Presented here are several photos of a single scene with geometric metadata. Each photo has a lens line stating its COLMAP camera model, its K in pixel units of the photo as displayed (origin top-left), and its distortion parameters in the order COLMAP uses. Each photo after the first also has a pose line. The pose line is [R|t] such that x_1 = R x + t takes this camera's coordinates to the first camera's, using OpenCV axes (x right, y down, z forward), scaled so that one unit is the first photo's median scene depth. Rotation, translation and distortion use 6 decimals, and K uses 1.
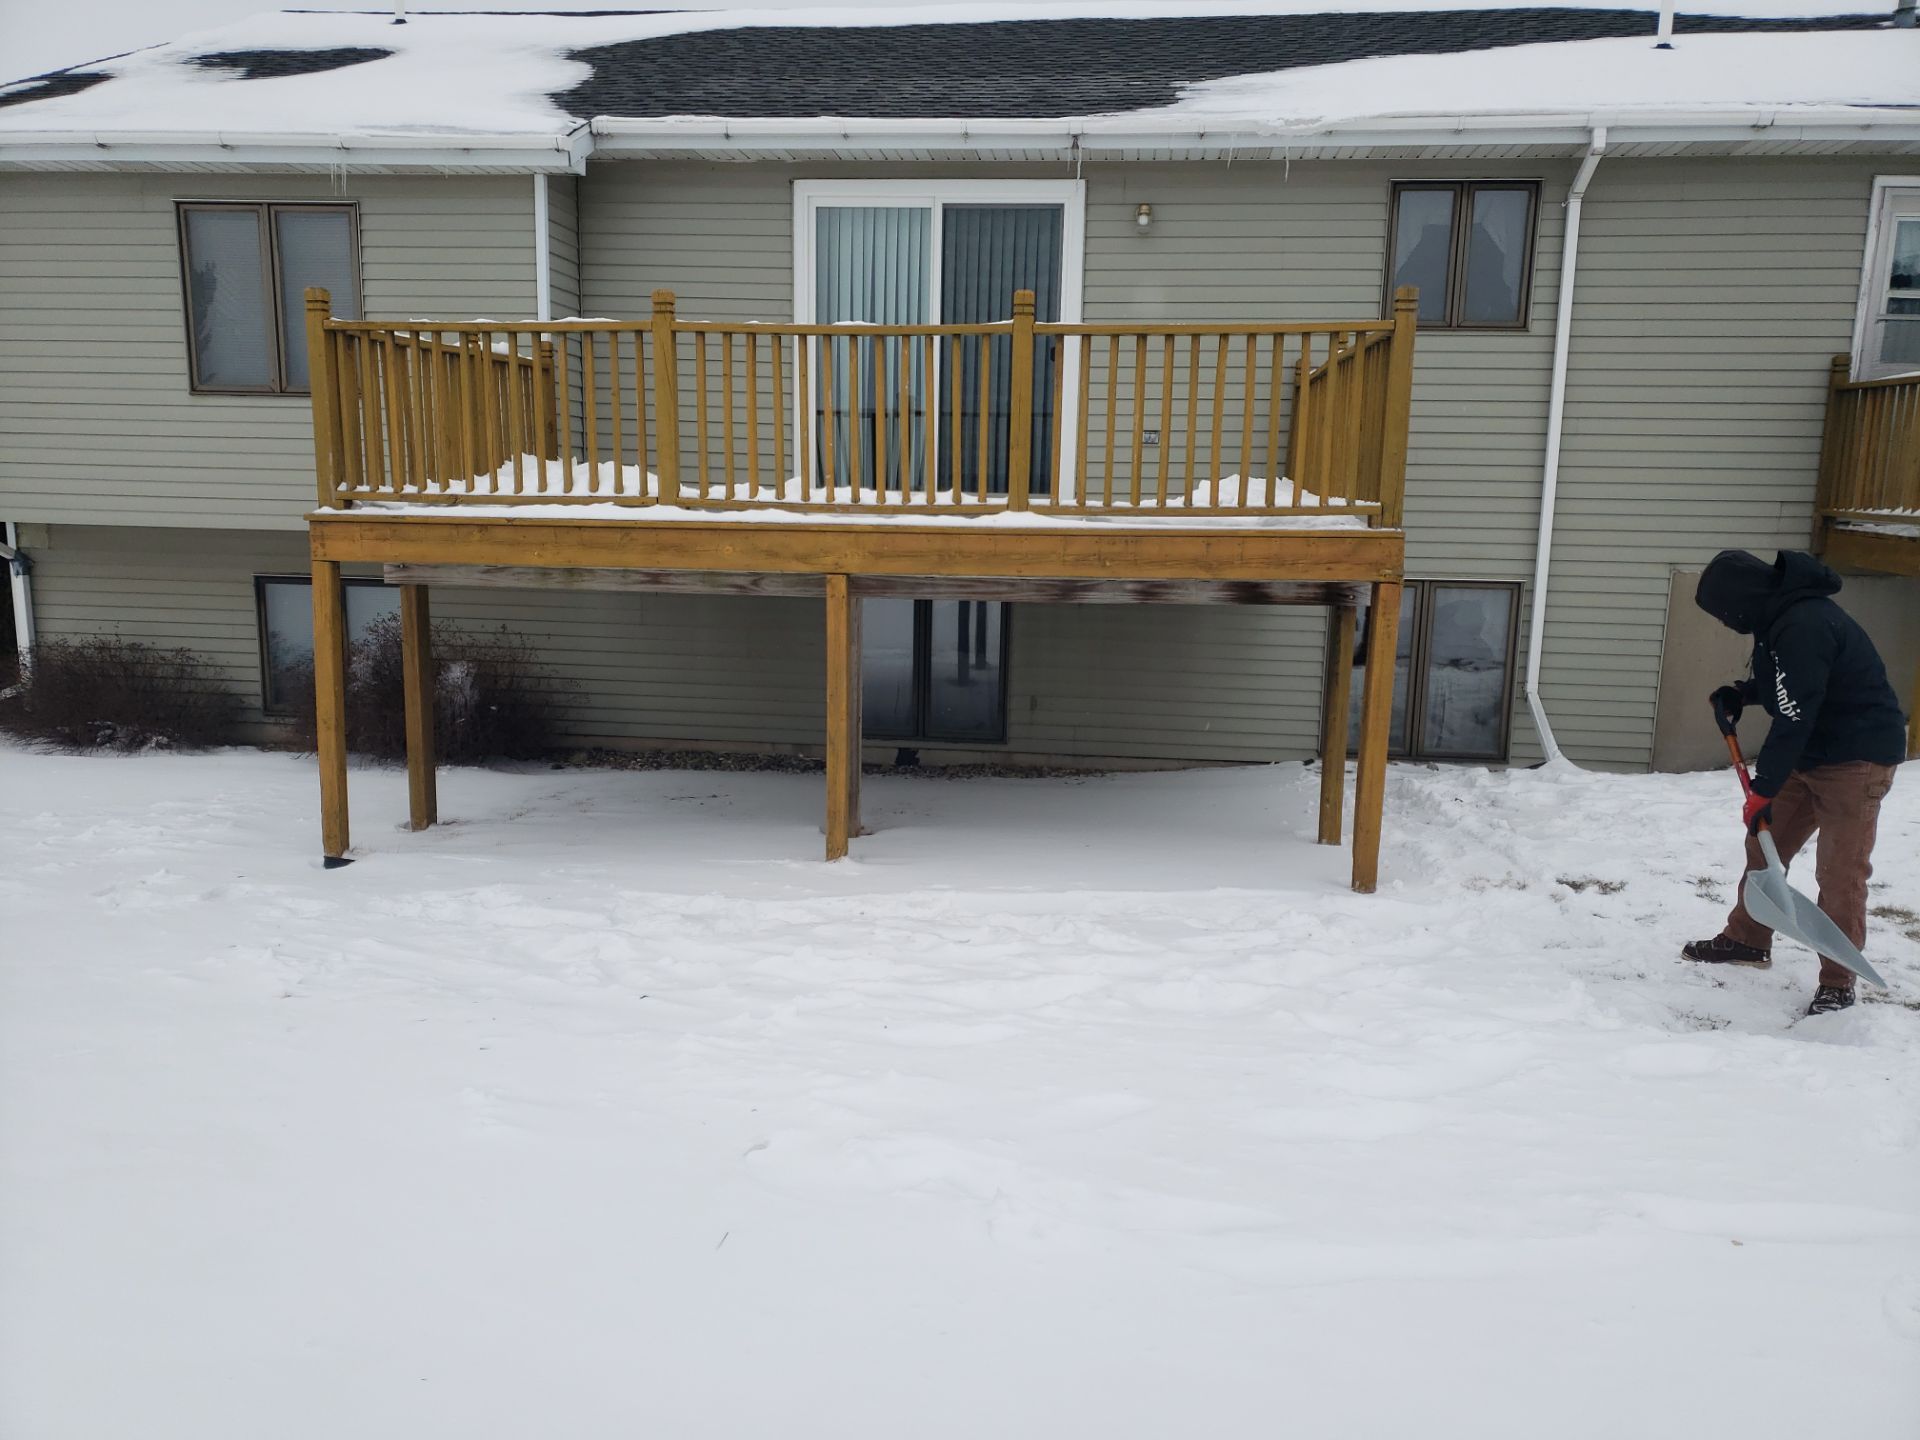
lens RADIAL K [[1436.2, 0, 962.7], [0, 1436.2, 731.7], [0, 0, 1]] dist [0.027903, 0.004506]
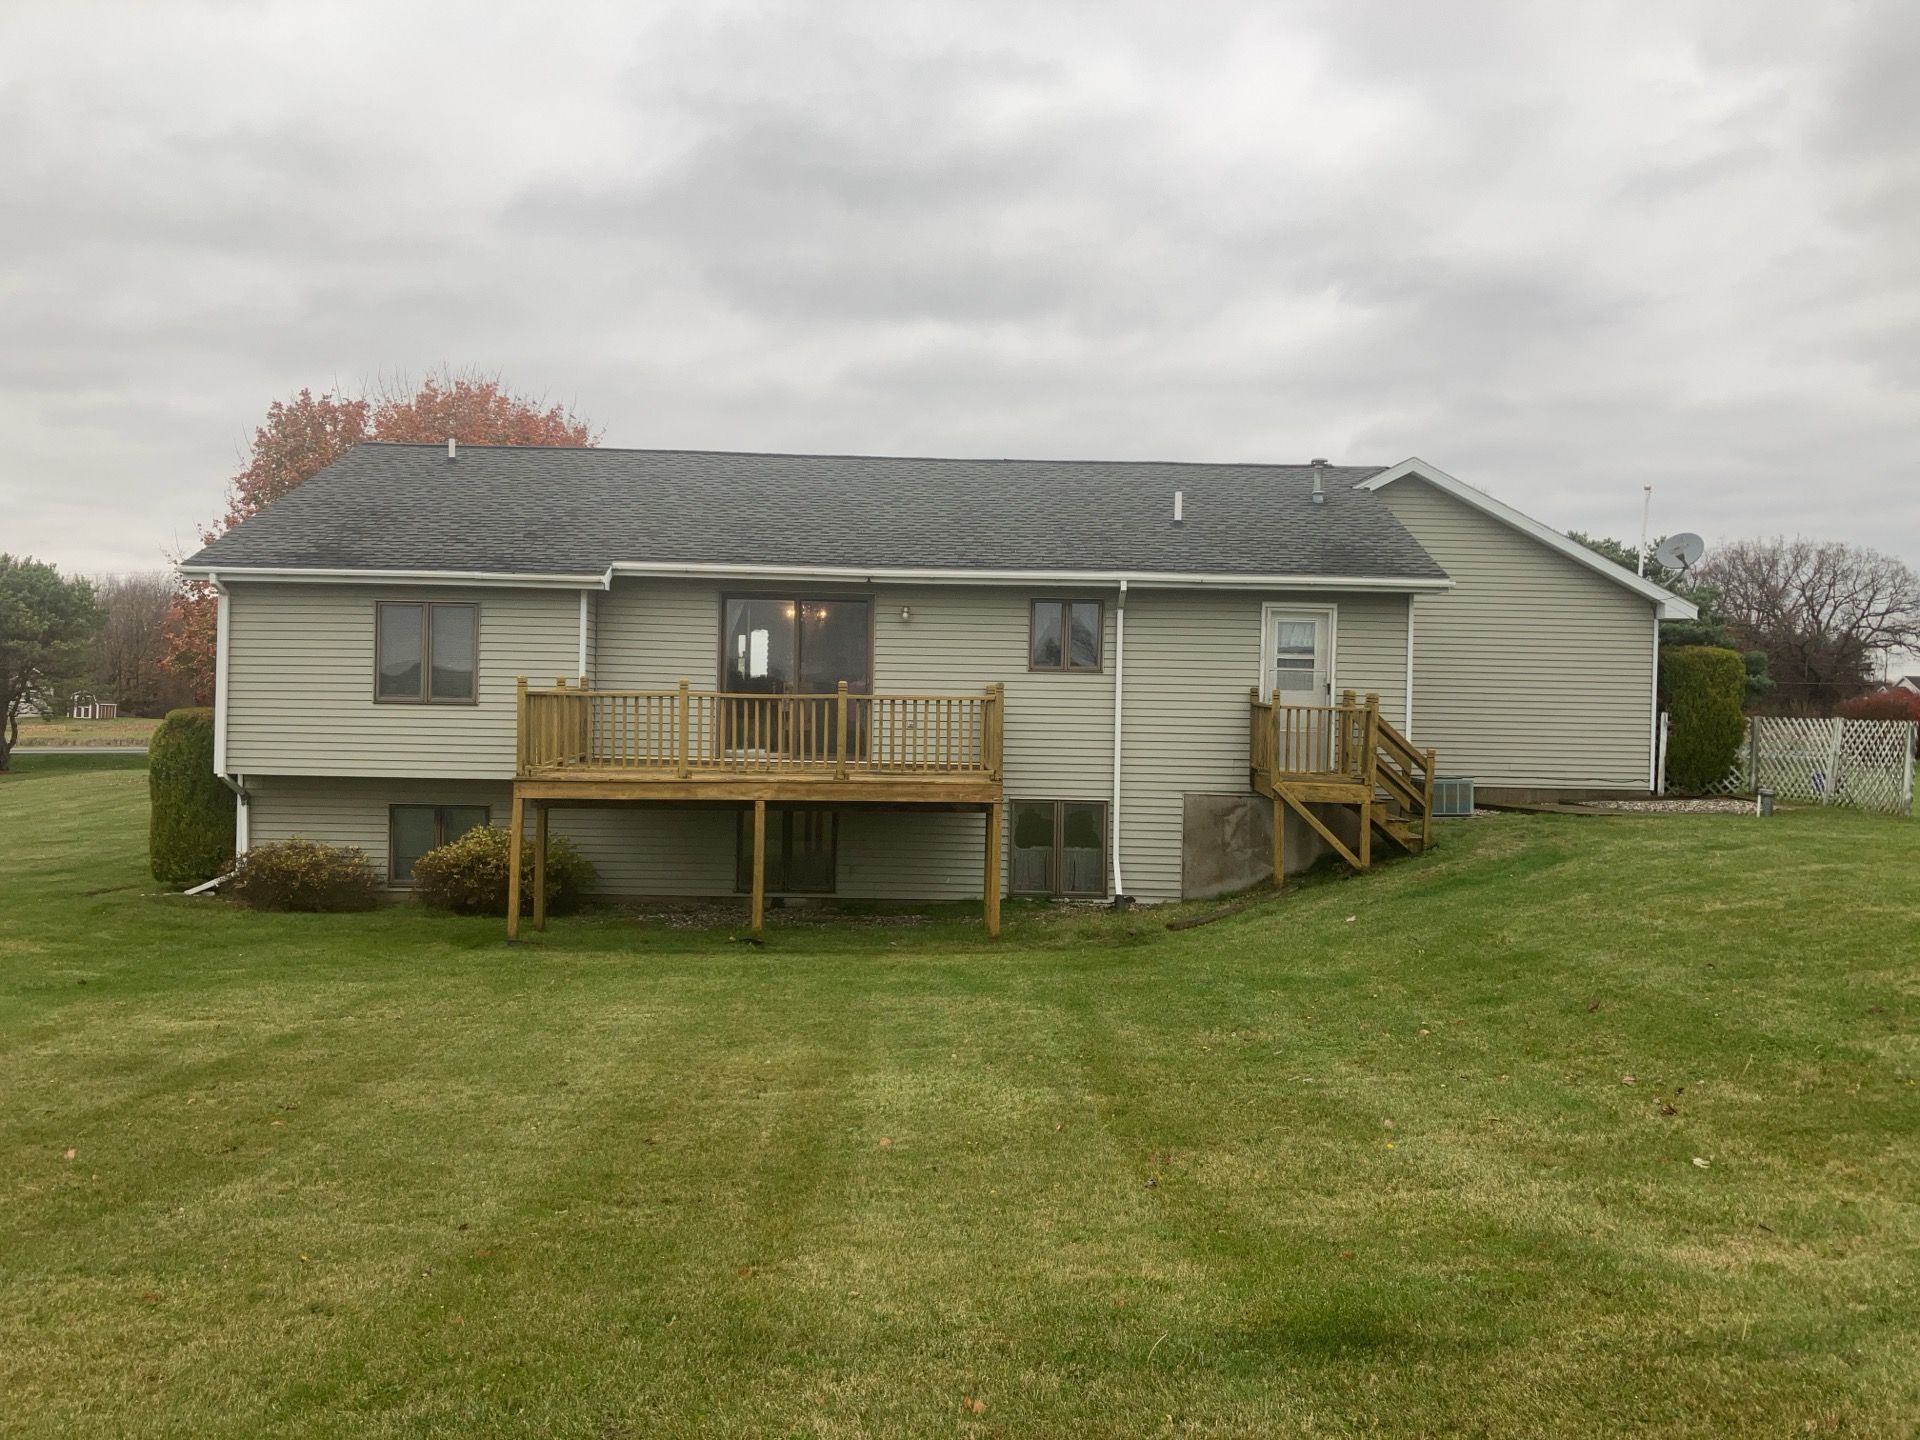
lens RADIAL K [[1458.6, 0, 962.8], [0, 1458.6, 718.0], [0, 0, 1]] dist [0.035504, -0.012469]
pose [[0.992705, -0.000955, 0.120564, -0.032302], [0.019805, 0.987677, -0.155247, 0.083783], [-0.118930, 0.156503, 0.980491, -0.894736]]
